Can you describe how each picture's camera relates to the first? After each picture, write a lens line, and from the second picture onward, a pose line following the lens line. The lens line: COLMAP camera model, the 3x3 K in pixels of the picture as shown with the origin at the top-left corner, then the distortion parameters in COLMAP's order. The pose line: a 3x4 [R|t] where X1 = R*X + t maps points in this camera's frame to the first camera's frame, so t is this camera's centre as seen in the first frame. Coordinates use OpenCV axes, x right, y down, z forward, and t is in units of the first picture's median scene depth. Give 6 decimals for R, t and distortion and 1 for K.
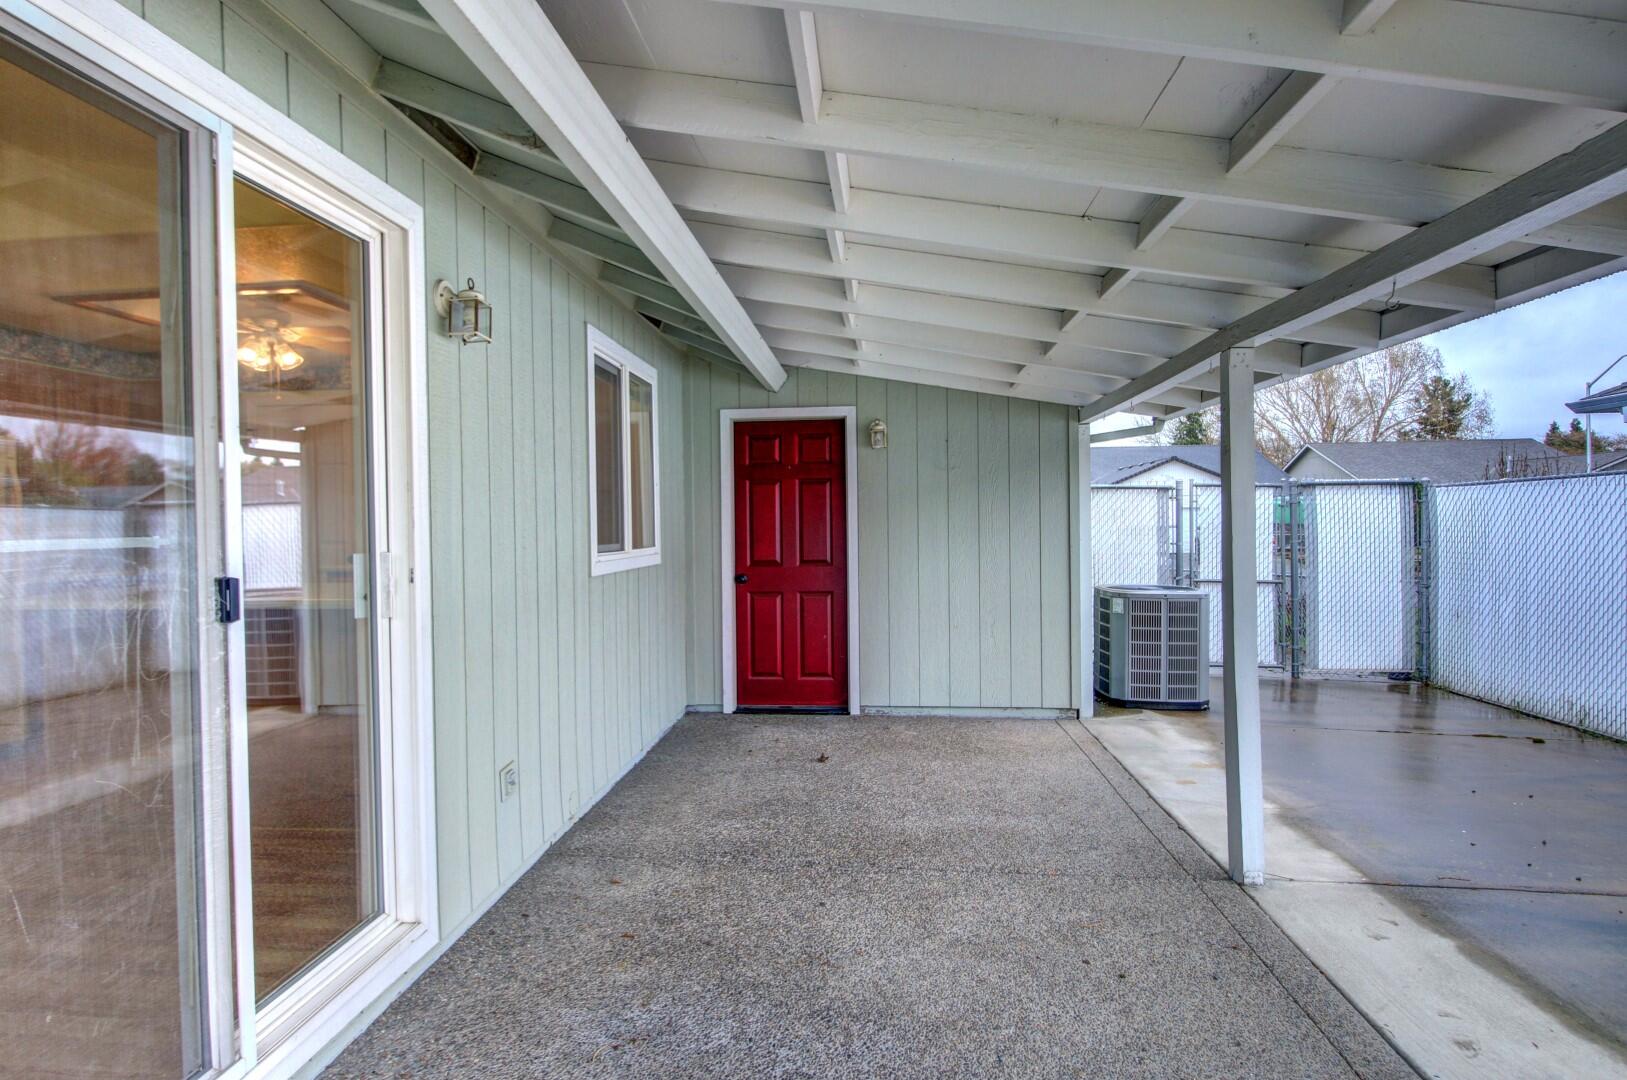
lens RADIAL K [[846.6, 0, 814.9], [0, 846.6, 532.8], [0, 0, 1]] dist [0.001311, -0.012972]
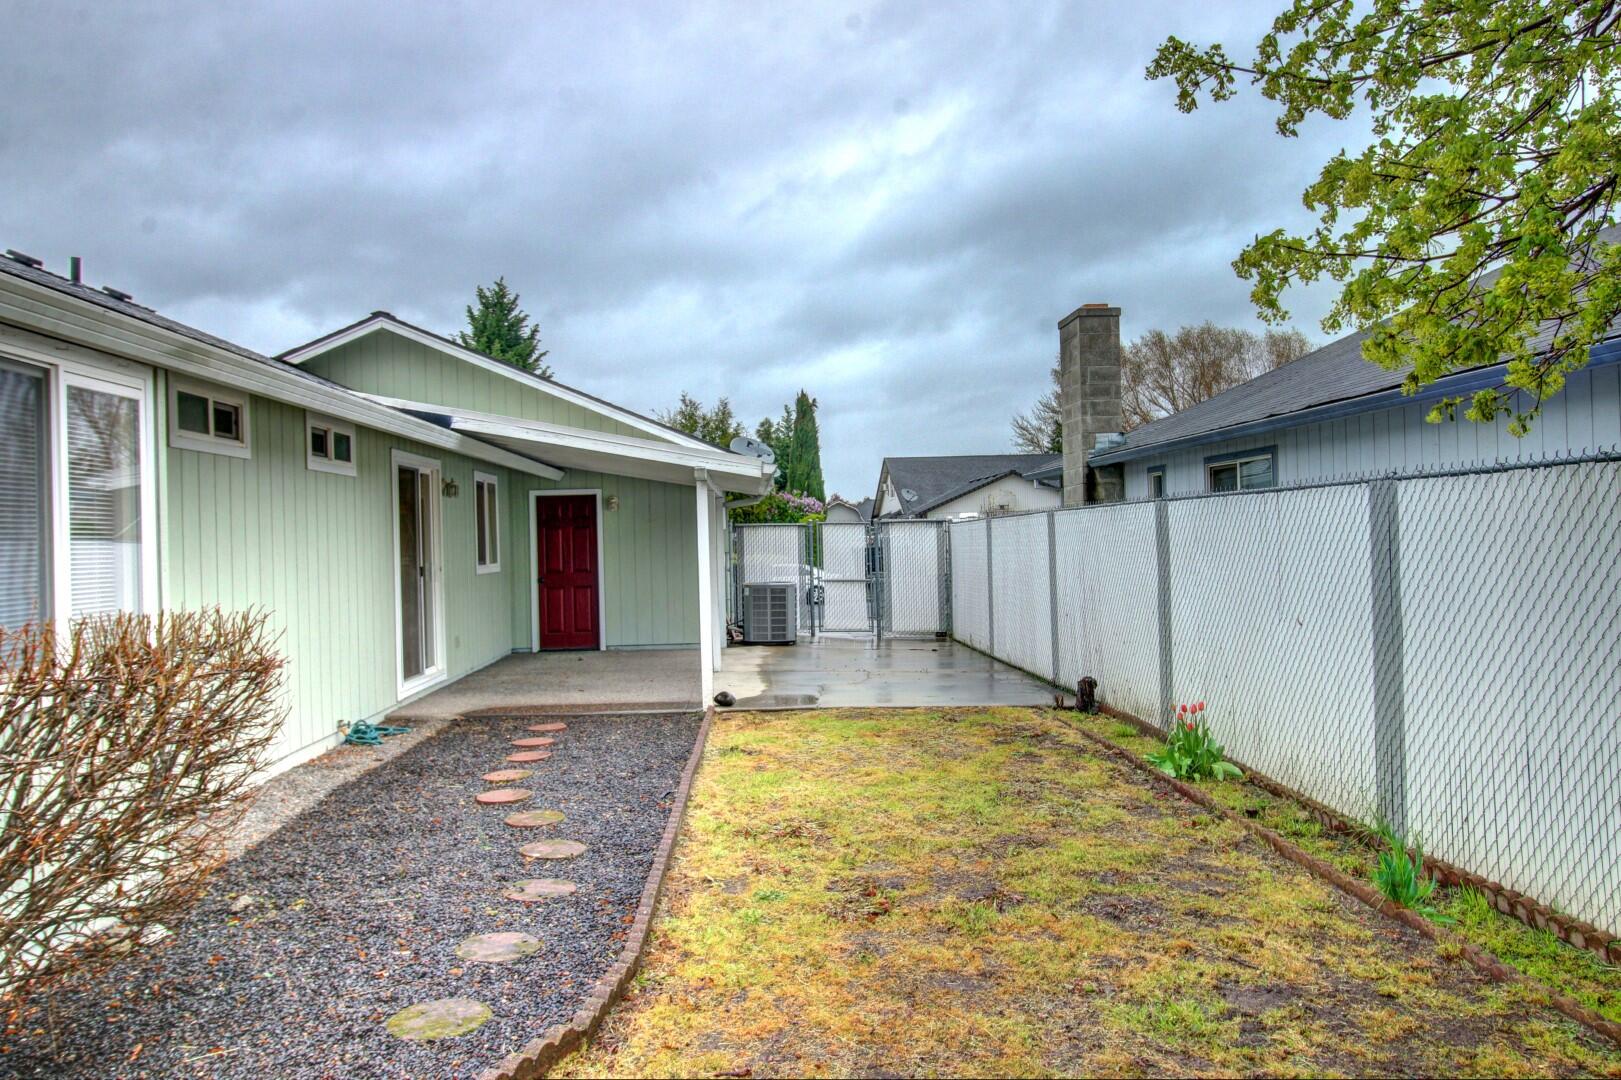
lens RADIAL K [[1166.7, 0, 810.5], [0, 1166.7, 540.0], [0, 0, 1]] dist [0.002849, 0.000538]
pose [[0.991146, -0.015203, 0.131901, 0.168781], [0.017099, 0.999766, -0.013257, 0.009212], [-0.131668, 0.015395, 0.991174, -1.685272]]
